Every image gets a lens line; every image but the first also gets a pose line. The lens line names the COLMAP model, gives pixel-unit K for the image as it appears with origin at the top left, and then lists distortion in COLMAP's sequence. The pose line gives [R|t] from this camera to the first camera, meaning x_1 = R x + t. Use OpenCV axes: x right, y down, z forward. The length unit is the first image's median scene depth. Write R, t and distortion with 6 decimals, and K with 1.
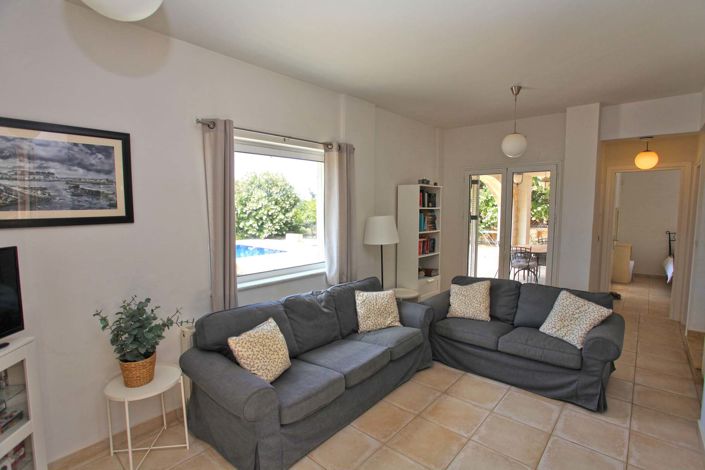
lens RADIAL K [[342.5, 0, 350.6], [0, 342.5, 236.2], [0, 0, 1]] dist [-0.023388, 0.002227]
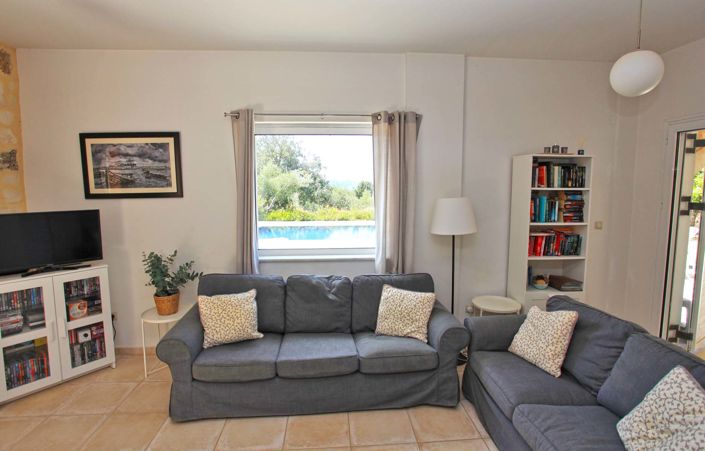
lens RADIAL K [[352.3, 0, 352.3], [0, 352.3, 224.7], [0, 0, 1]] dist [-0.040621, 0.001511]
pose [[0.719646, 0.077644, -0.689986, 0.721752], [-0.060872, 0.996957, 0.048699, -0.035329], [0.691668, 0.006955, 0.722182, 0.404848]]
